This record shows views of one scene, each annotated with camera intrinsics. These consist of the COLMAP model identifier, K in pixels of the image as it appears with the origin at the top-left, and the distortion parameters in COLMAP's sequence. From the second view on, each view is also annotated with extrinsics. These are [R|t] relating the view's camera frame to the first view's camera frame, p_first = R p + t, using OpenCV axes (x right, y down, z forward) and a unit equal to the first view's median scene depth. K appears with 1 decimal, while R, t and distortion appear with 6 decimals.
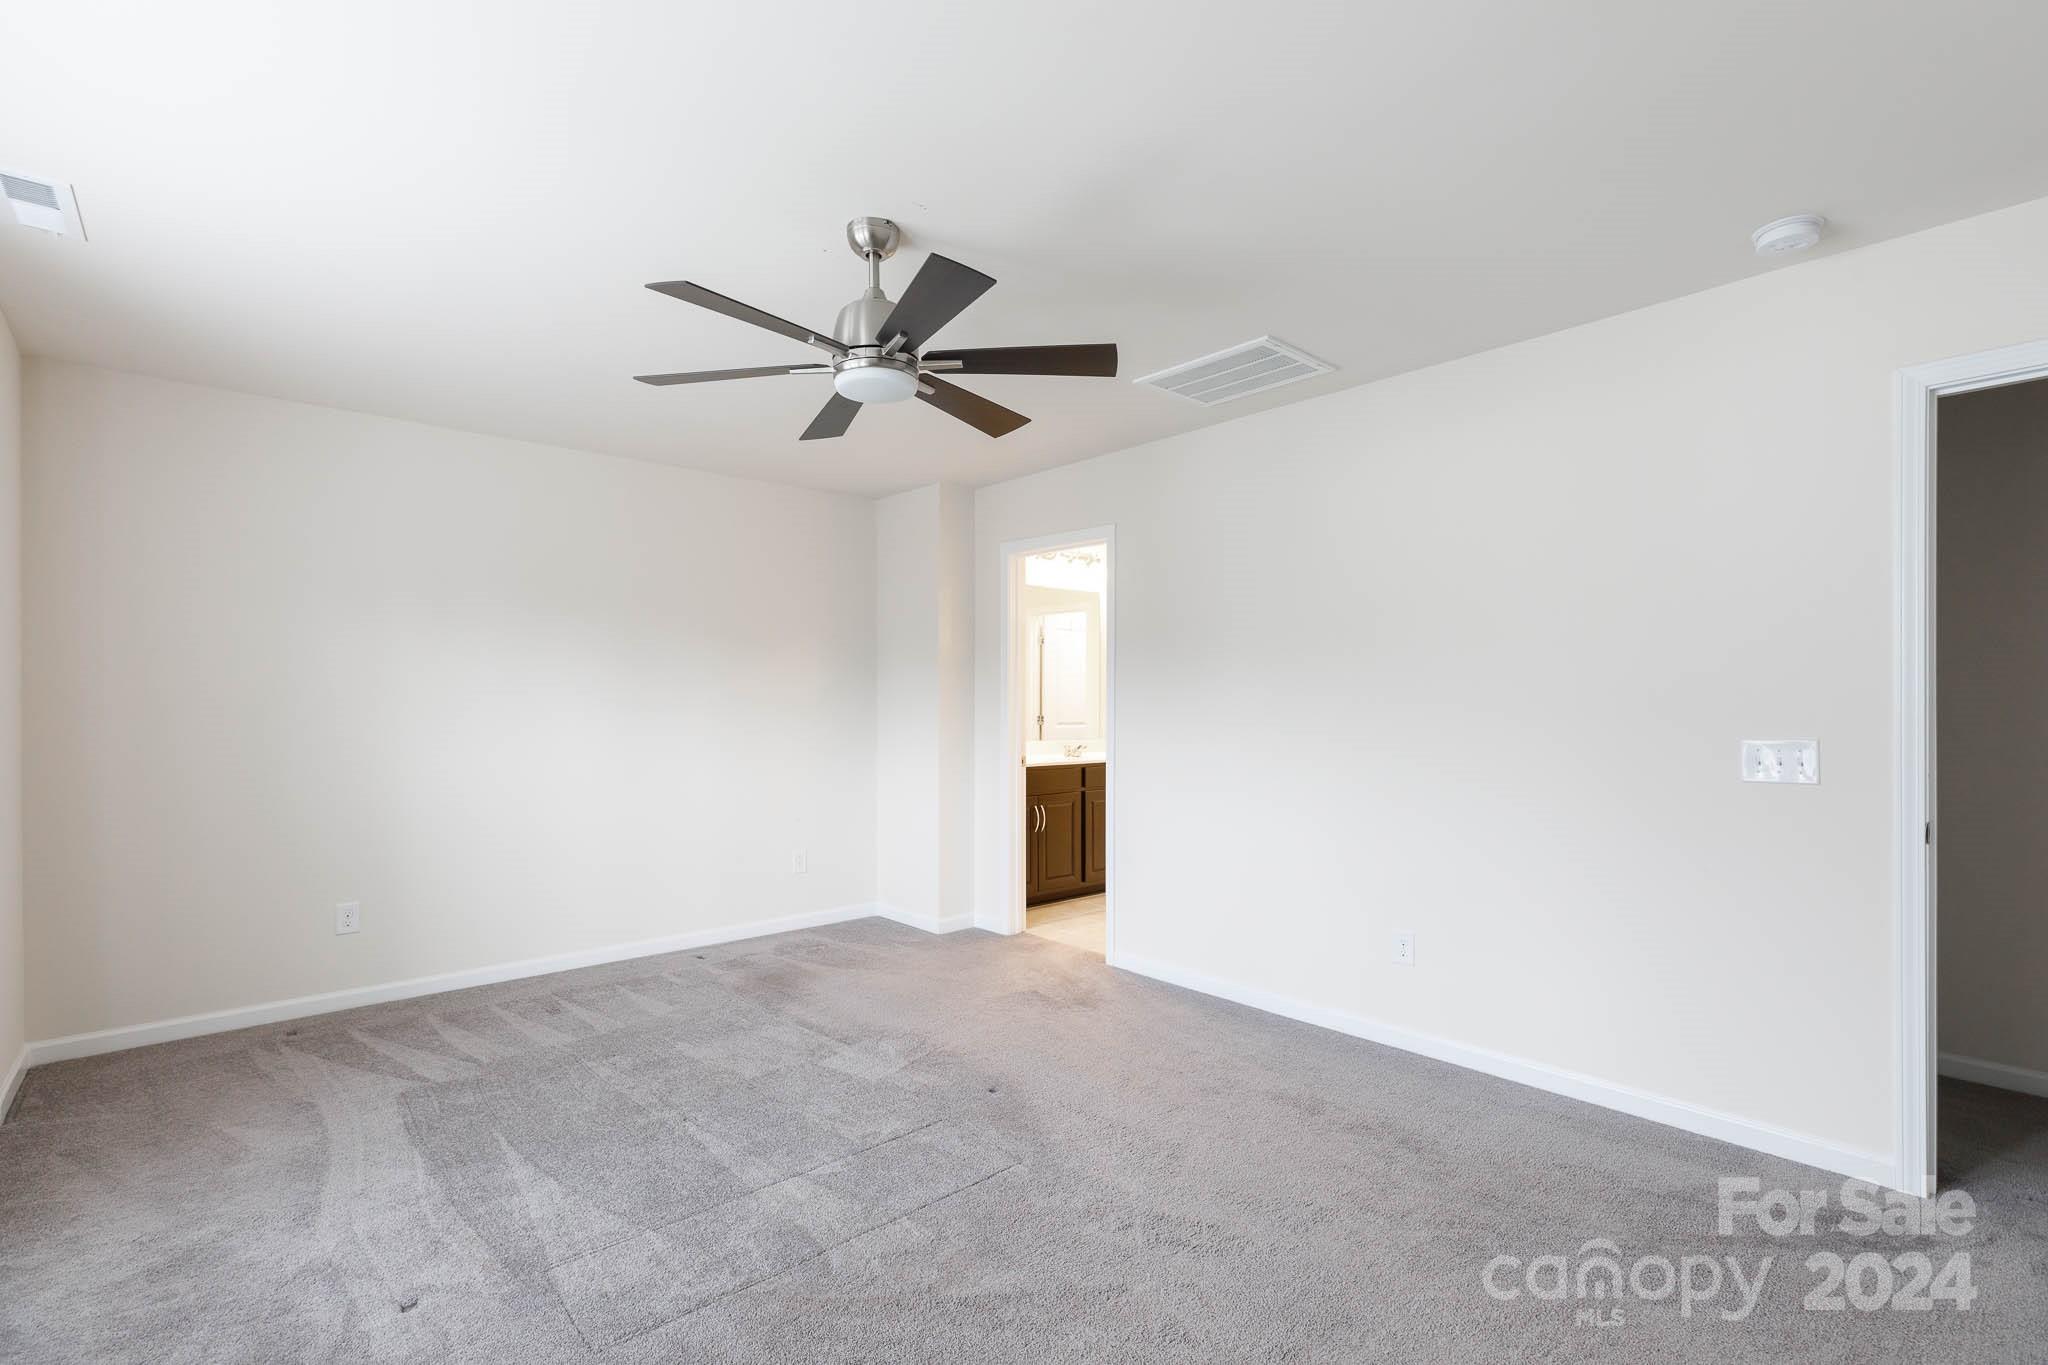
lens RADIAL K [[935.7, 0, 1028.2], [0, 935.7, 709.4], [0, 0, 1]] dist [0.005042, 0.000508]
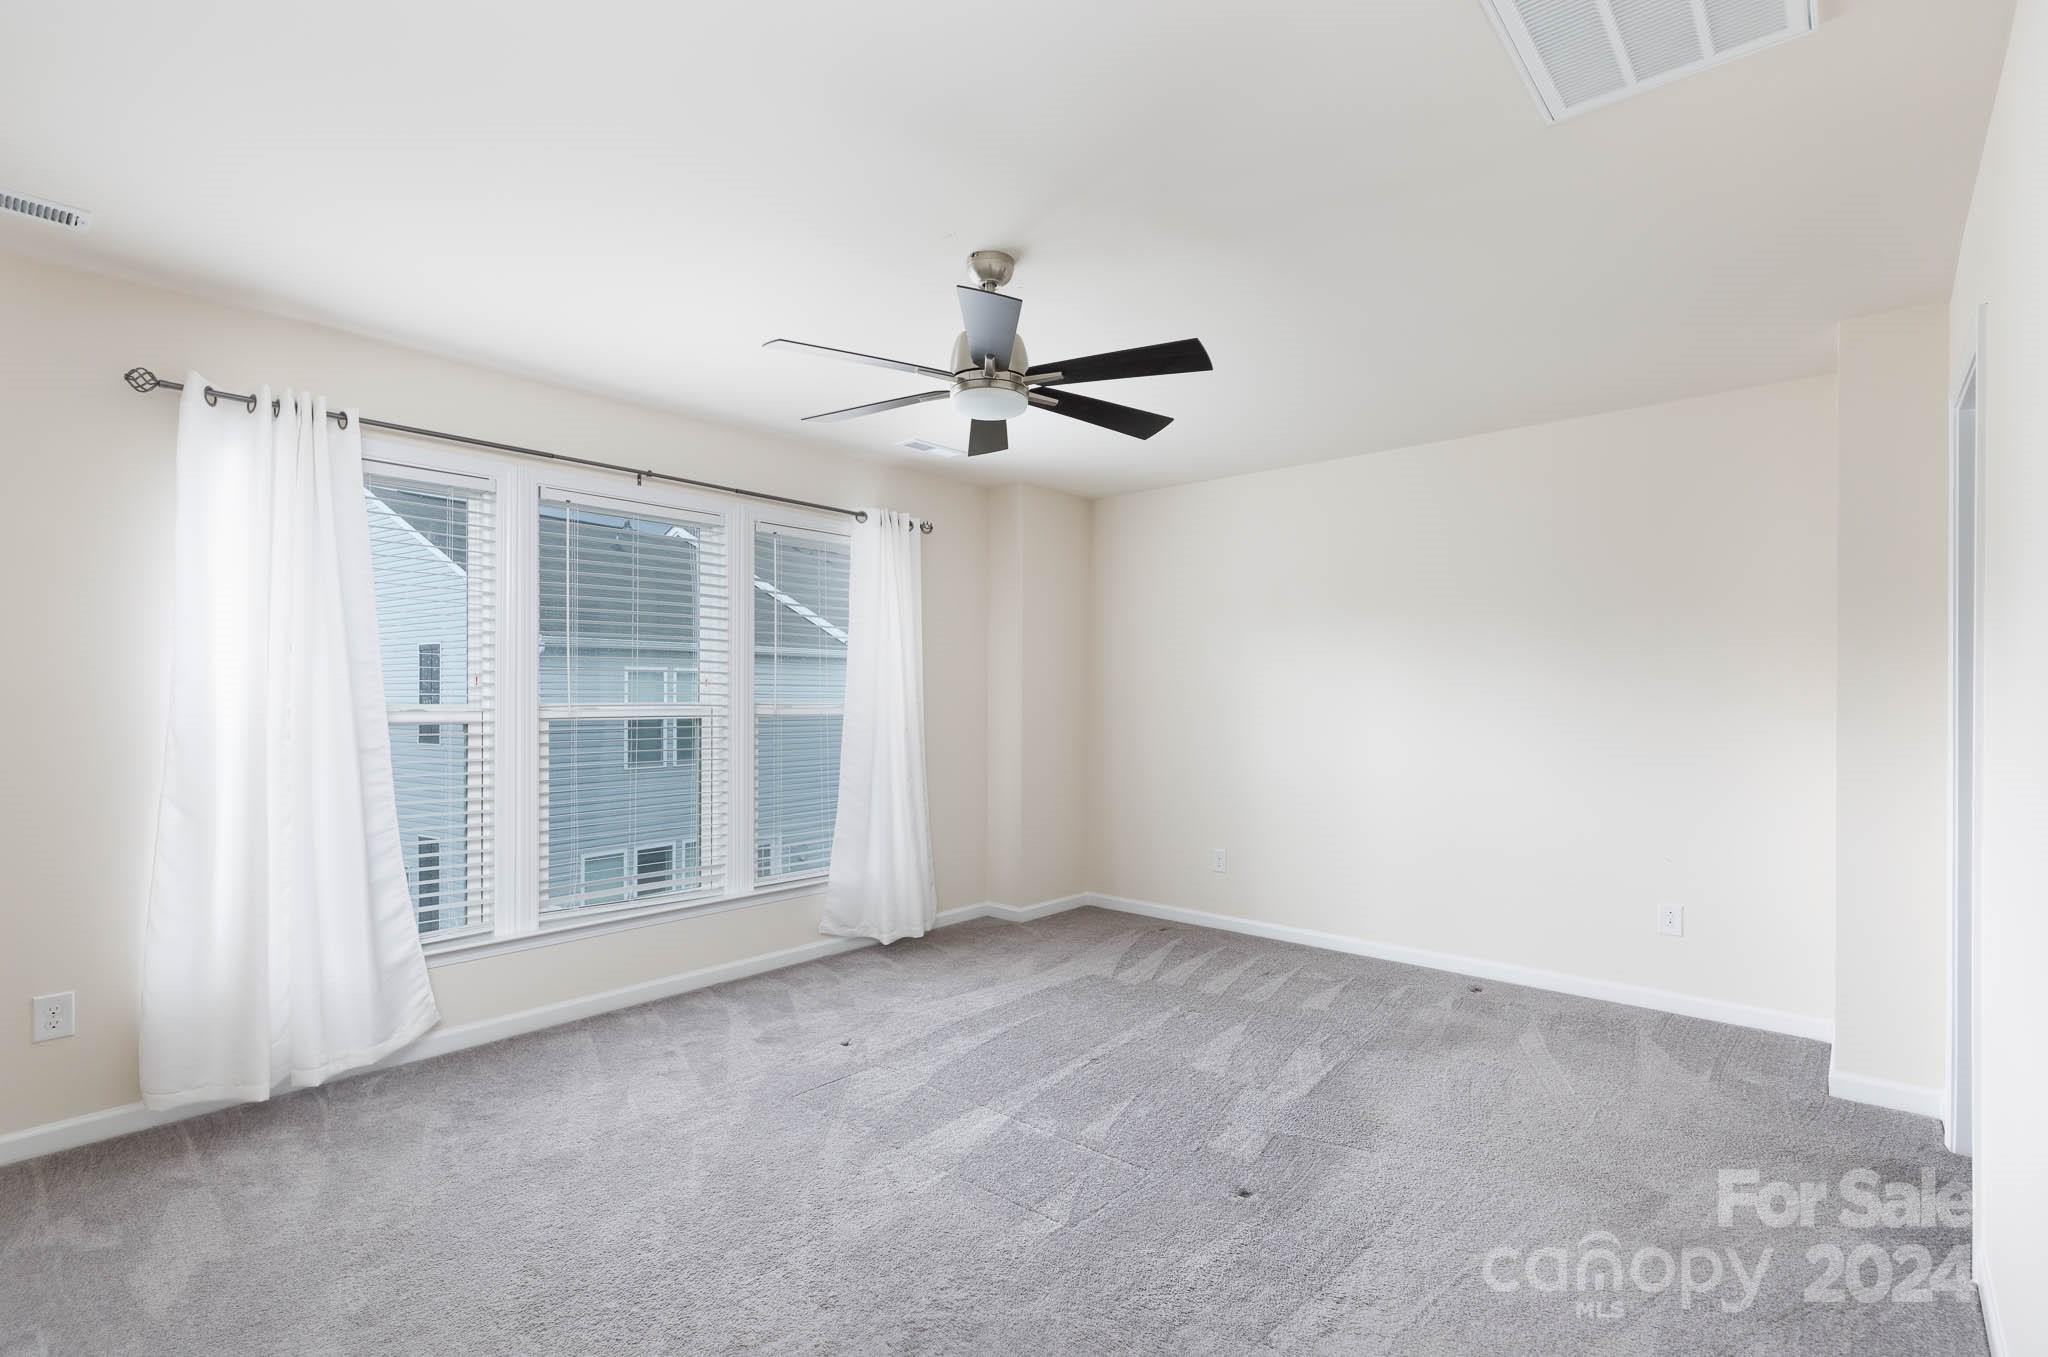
lens RADIAL K [[941.8, 0, 1032.4], [0, 941.8, 693.2], [0, 0, 1]] dist [0.009769, -0.000013]
pose [[0.112111, -0.008134, -0.993662, 0.650700], [-0.005679, 0.999945, -0.008826, -0.003613], [0.993679, 0.006632, 0.112059, 0.652954]]
